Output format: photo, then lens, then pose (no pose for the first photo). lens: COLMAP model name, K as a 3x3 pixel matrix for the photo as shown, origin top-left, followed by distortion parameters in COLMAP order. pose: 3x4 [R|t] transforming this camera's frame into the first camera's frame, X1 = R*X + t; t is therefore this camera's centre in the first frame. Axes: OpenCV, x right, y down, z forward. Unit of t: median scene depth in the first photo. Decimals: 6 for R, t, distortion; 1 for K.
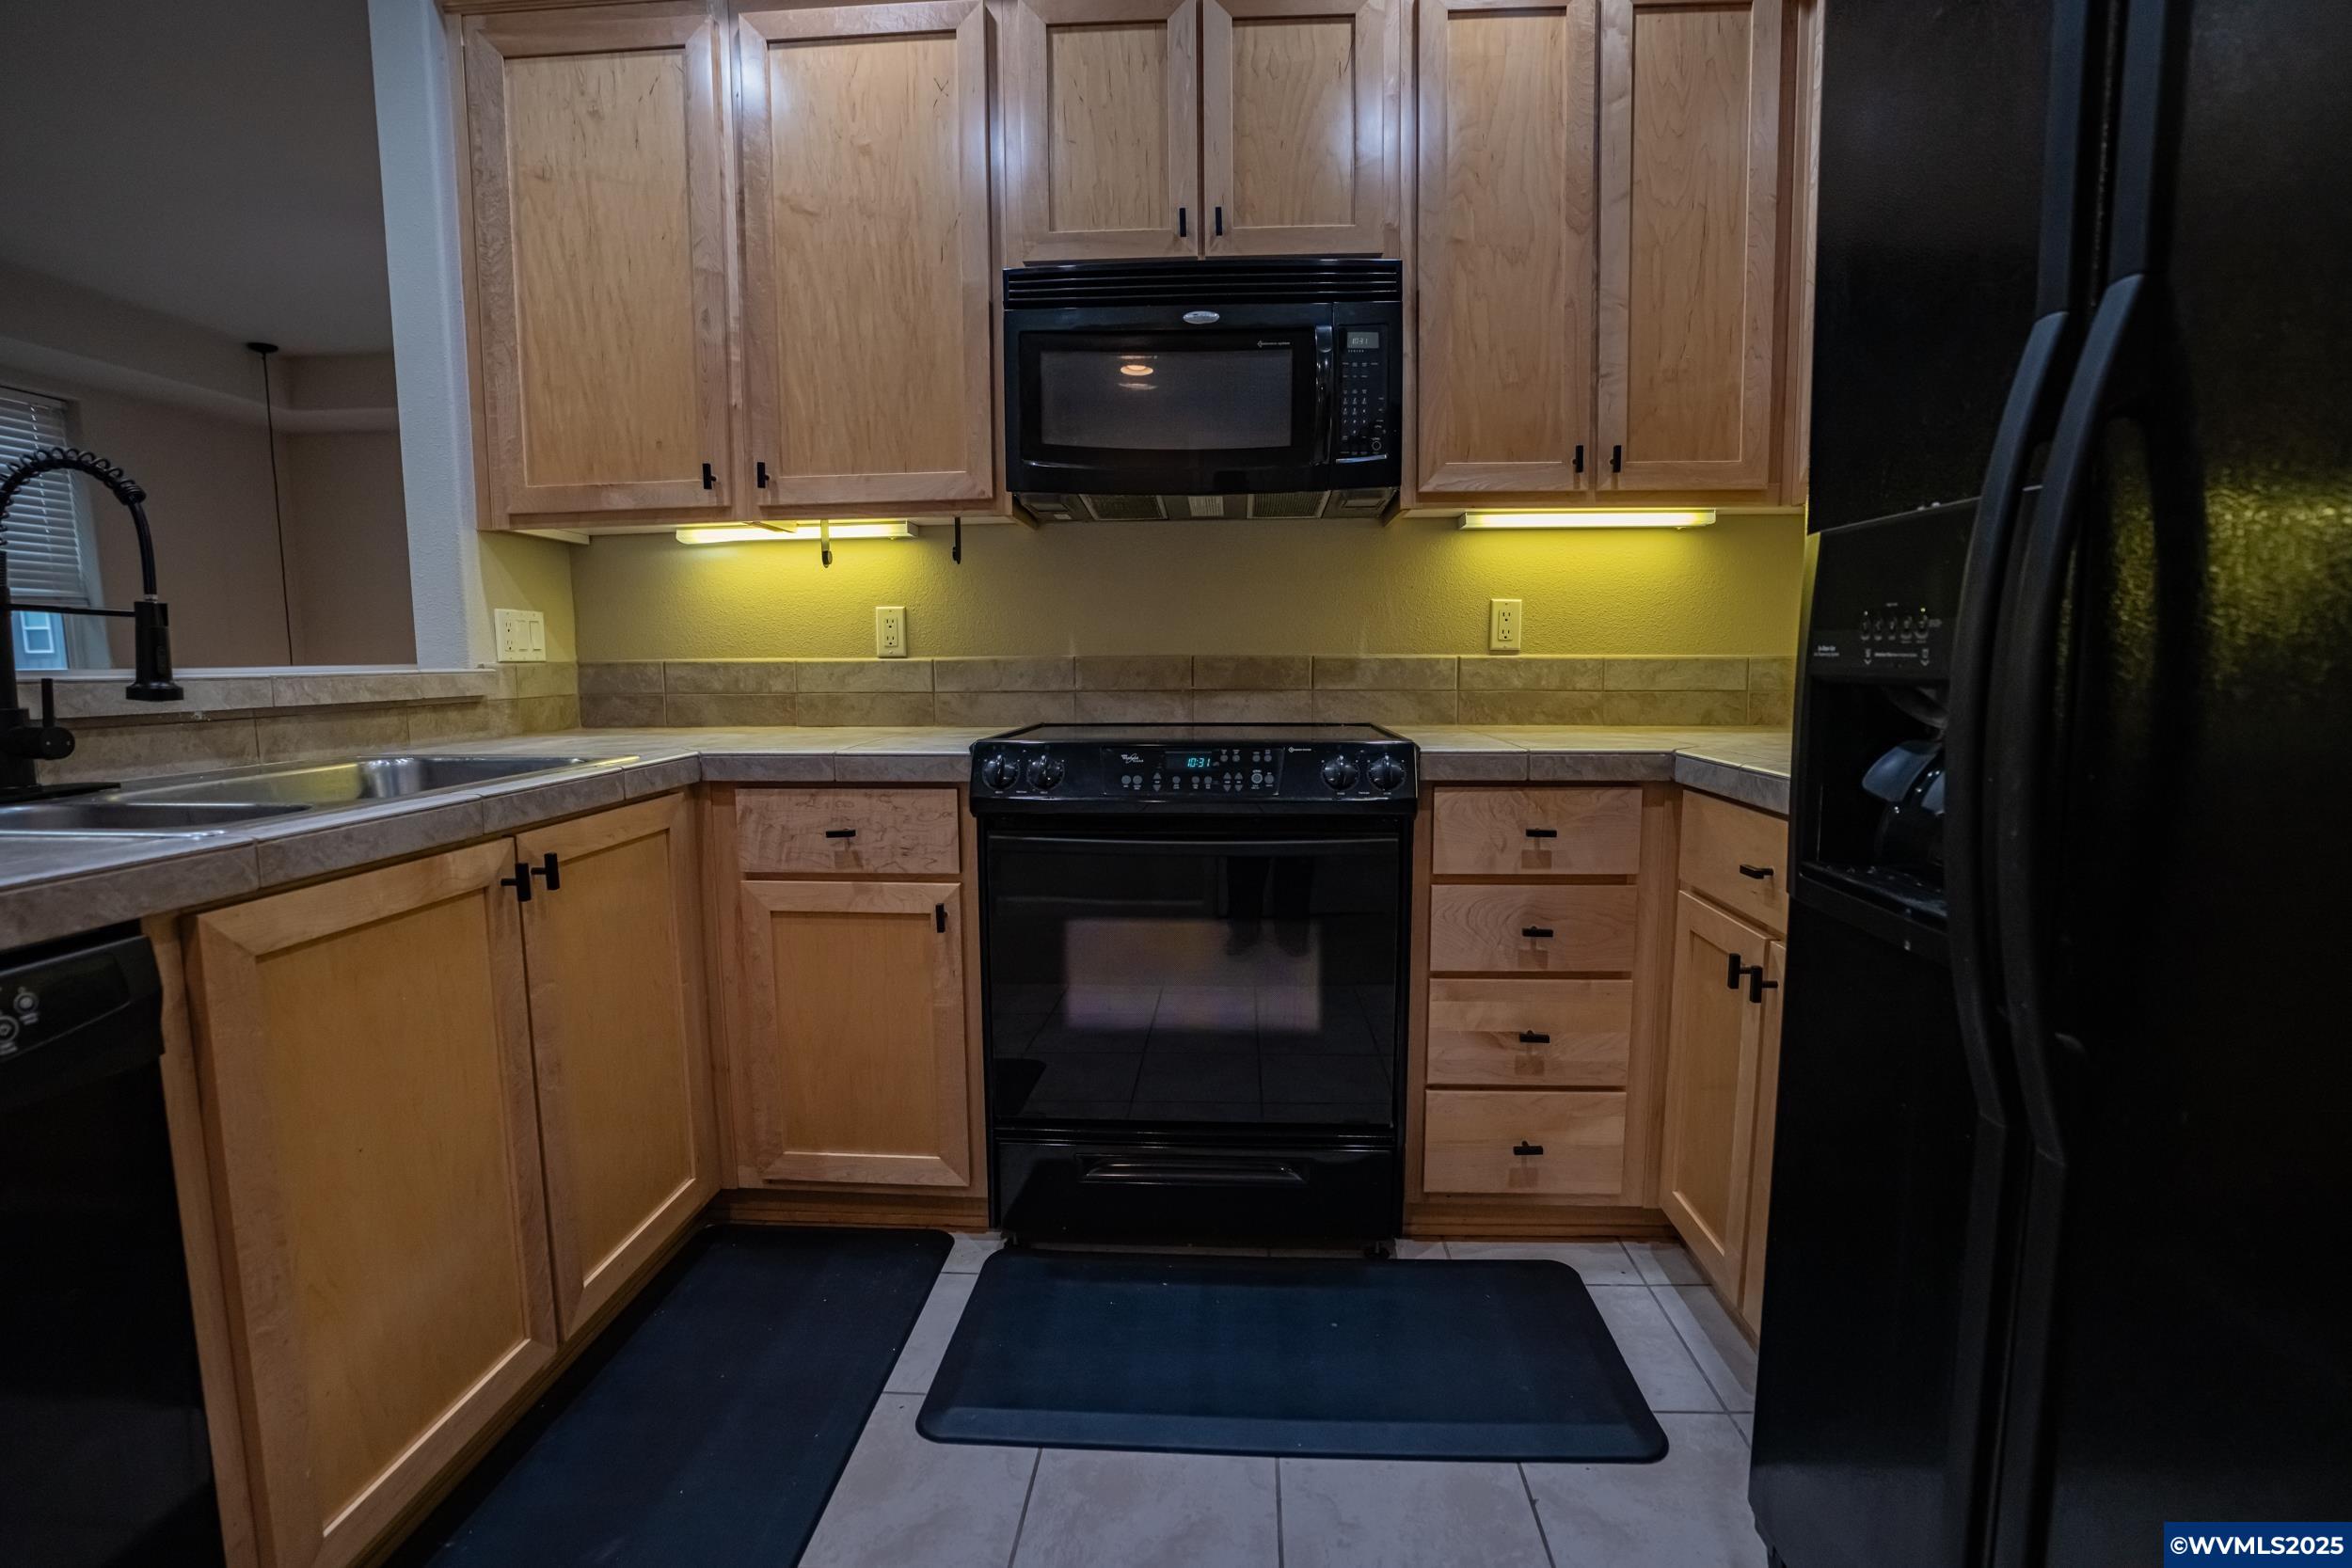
lens RADIAL K [[1096.1, 0, 1183.4], [0, 1096.1, 784.8], [0, 0, 1]] dist [-0.073371, 0.030378]
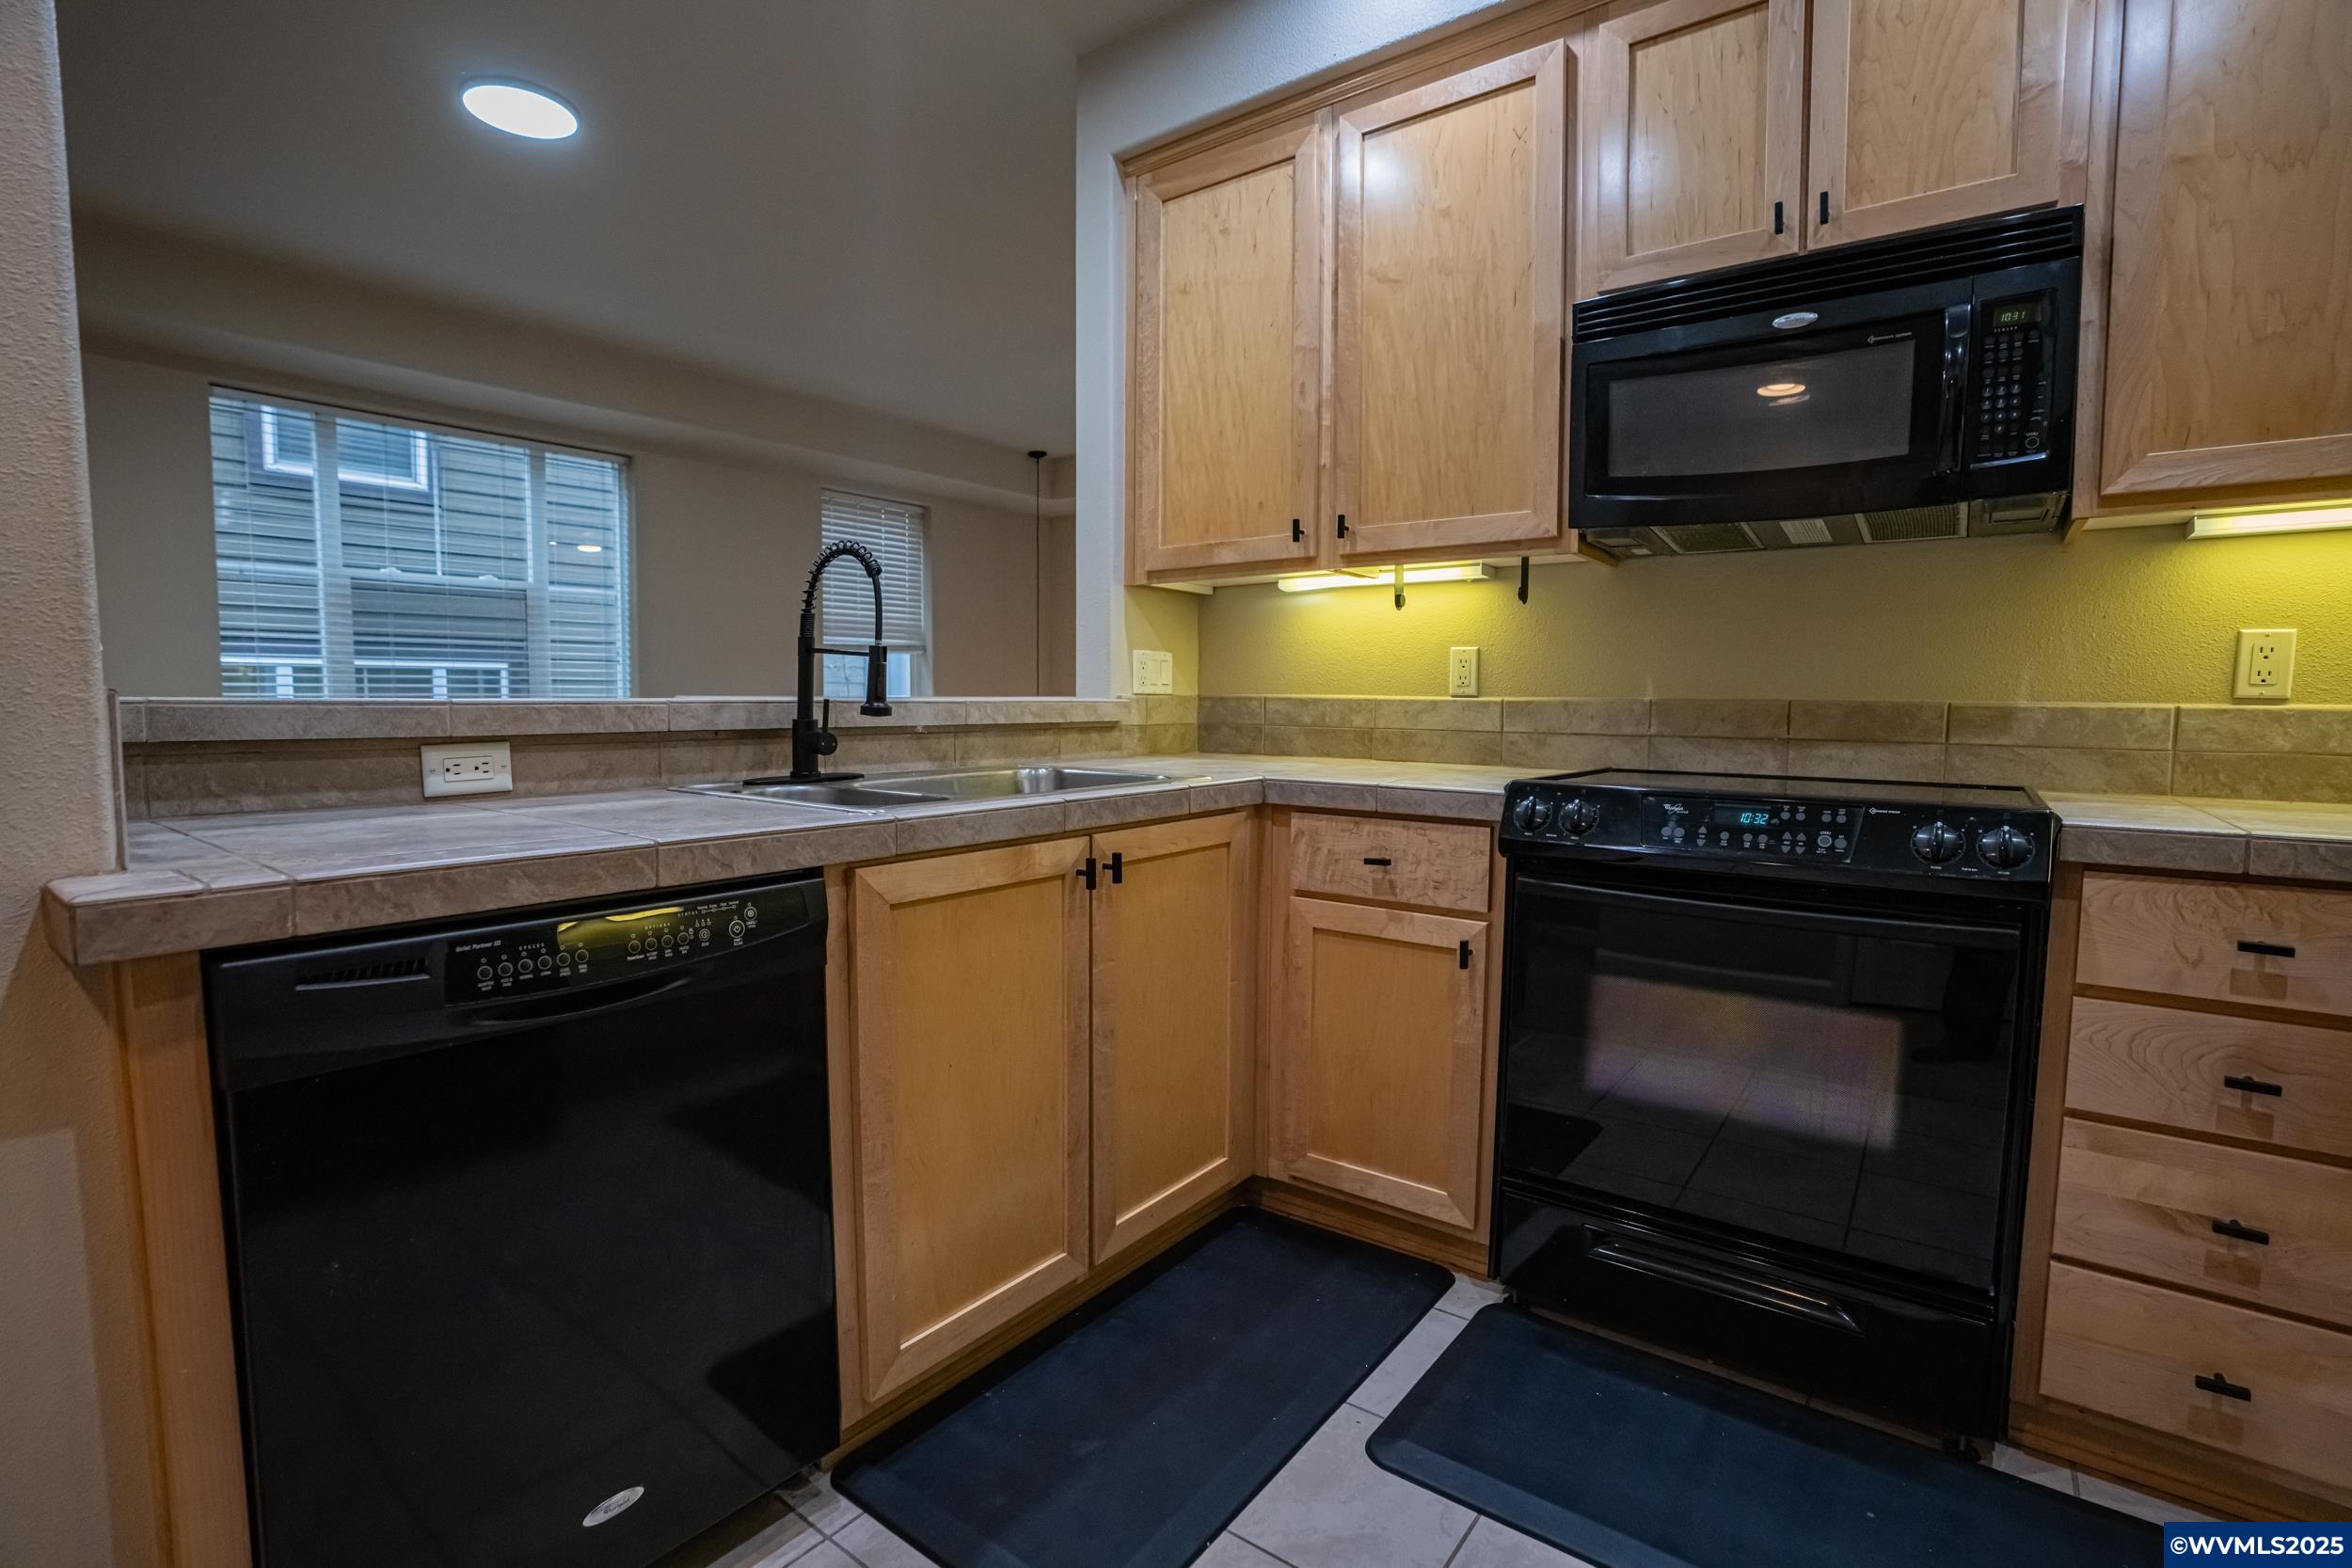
lens RADIAL K [[1080.6, 0, 1184.3], [0, 1080.6, 785.0], [0, 0, 1]] dist [-0.073631, 0.029387]
pose [[0.831517, 0.055370, -0.552733, 0.095299], [-0.076101, 0.996993, -0.014610, 0.000472], [0.550262, 0.054212, 0.833231, 0.025615]]
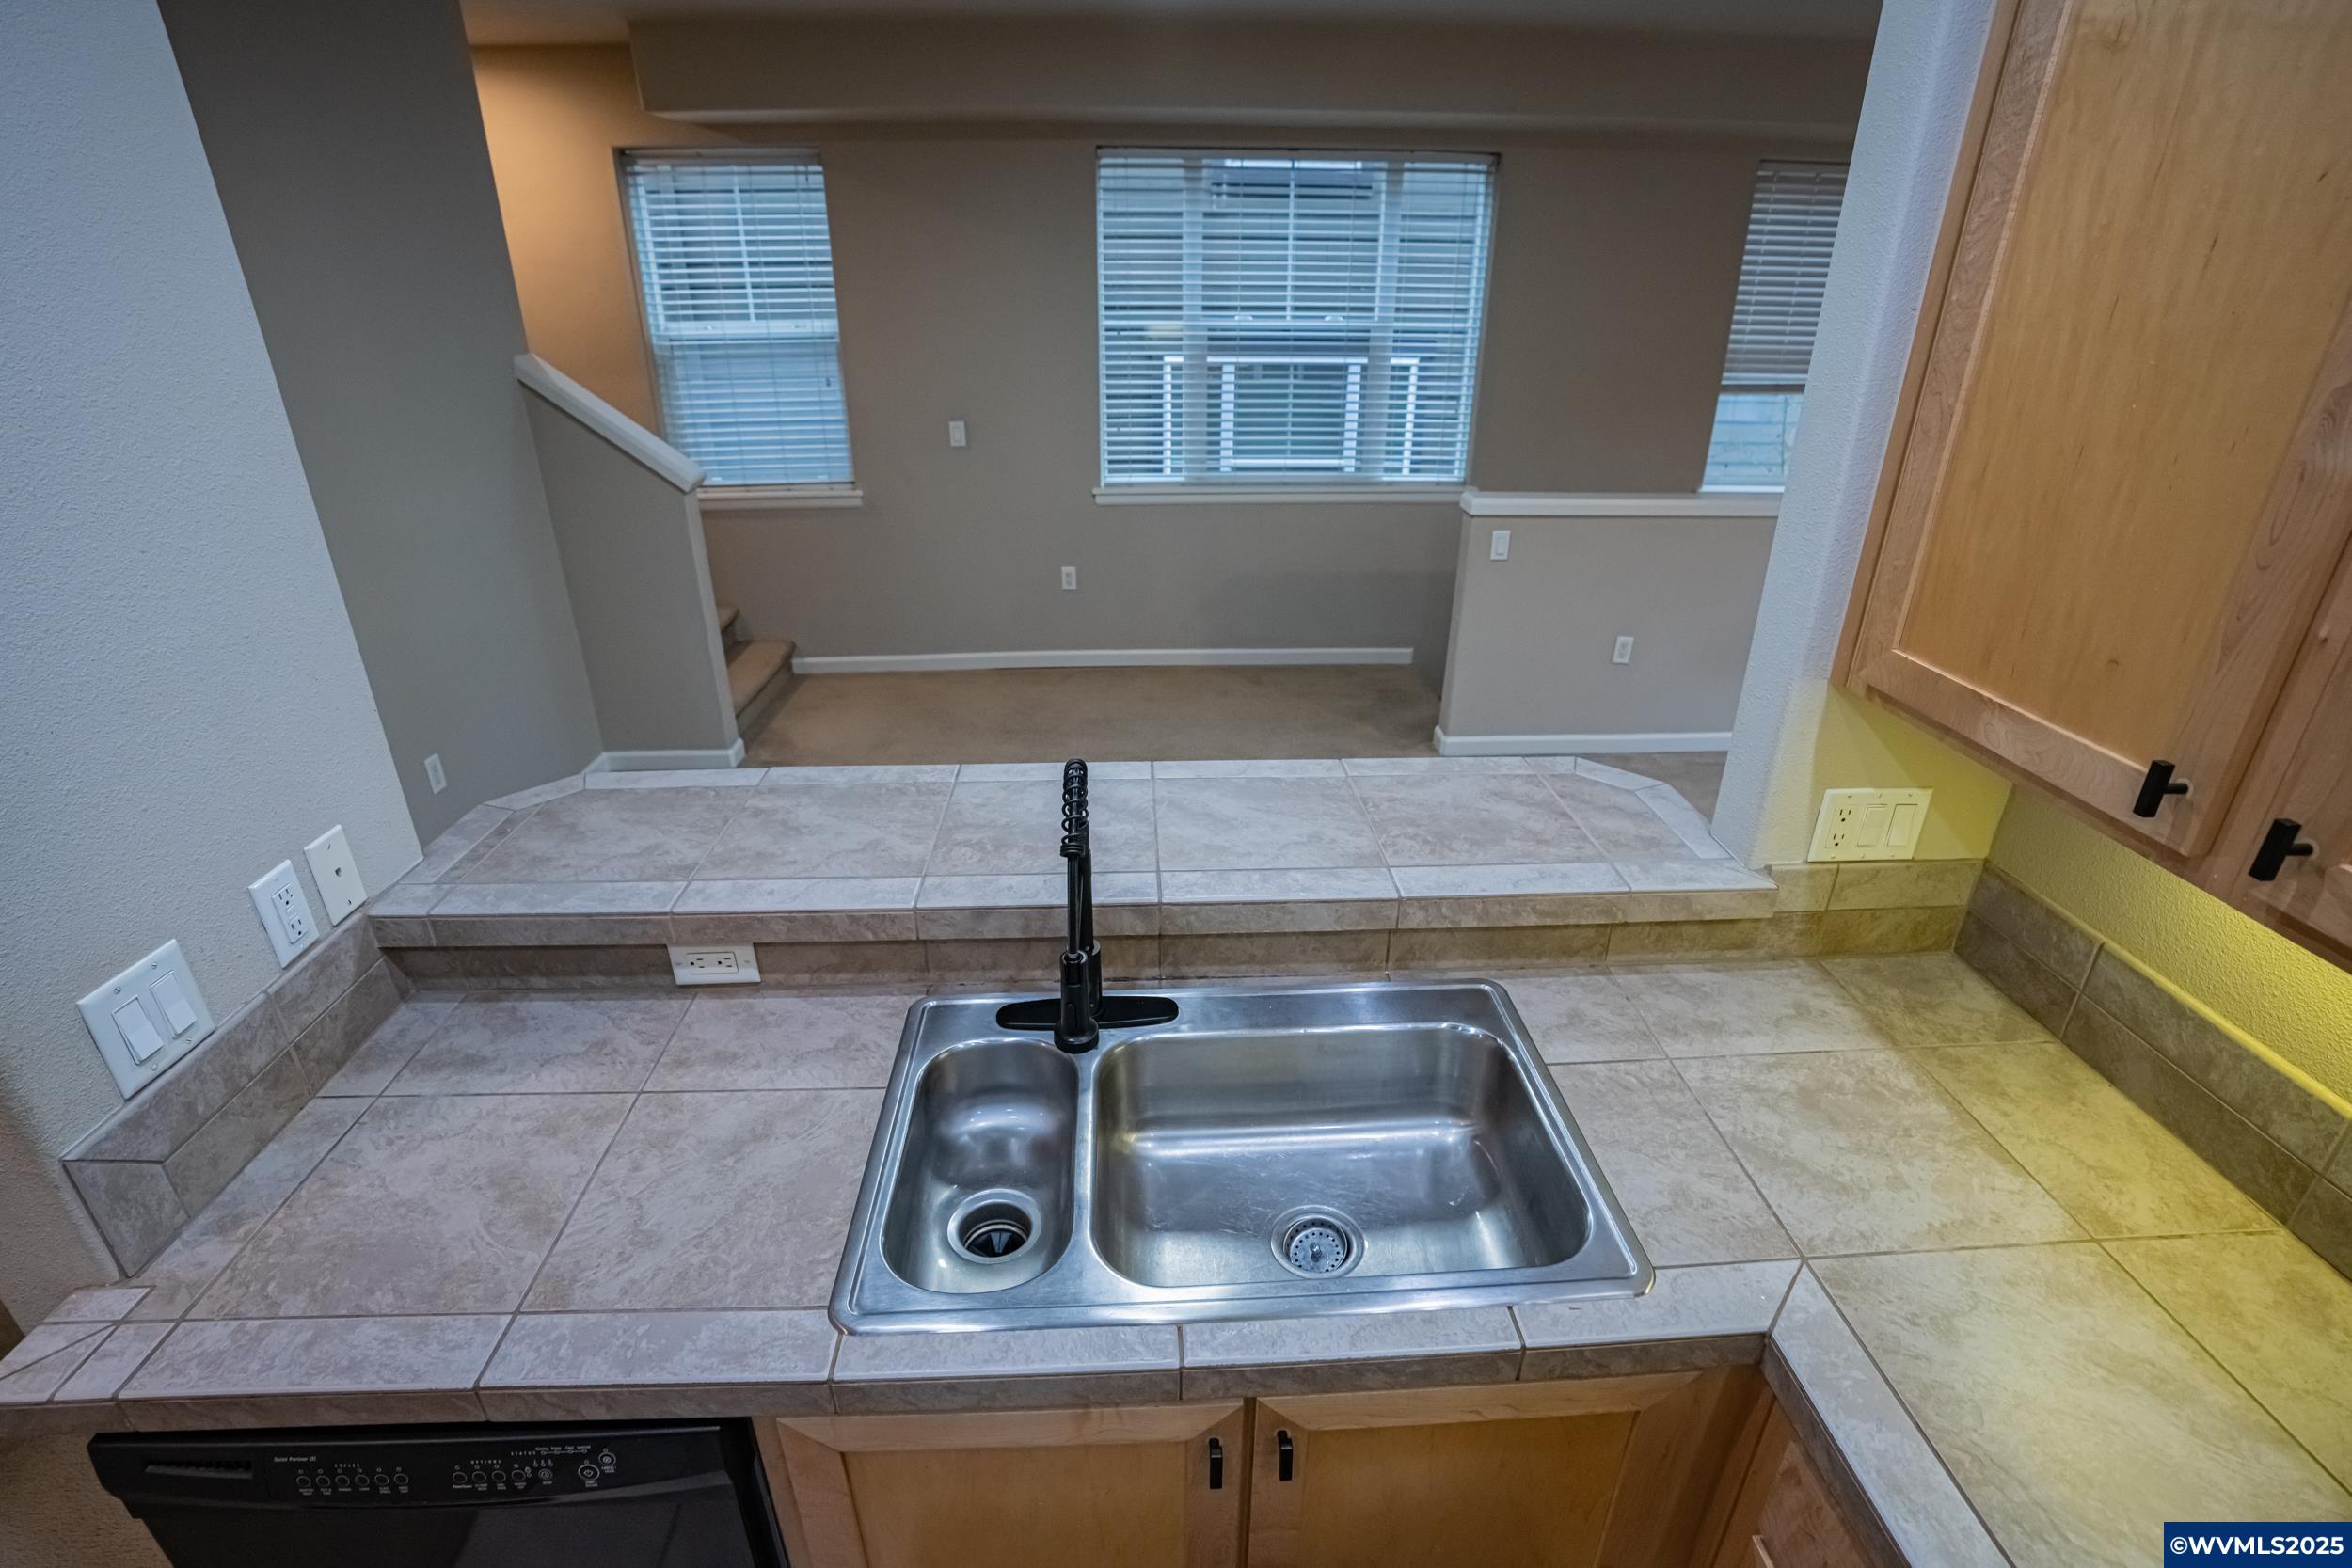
lens RADIAL K [[1113.8, 0, 1176.0], [0, 1113.8, 784.0], [0, 0, 1]] dist [-0.064957, 0.020044]
pose [[0.103069, 0.418214, -0.902482, -0.095036], [-0.120601, 0.905875, 0.406013, -0.438294], [0.987336, 0.066993, 0.143804, 0.570577]]
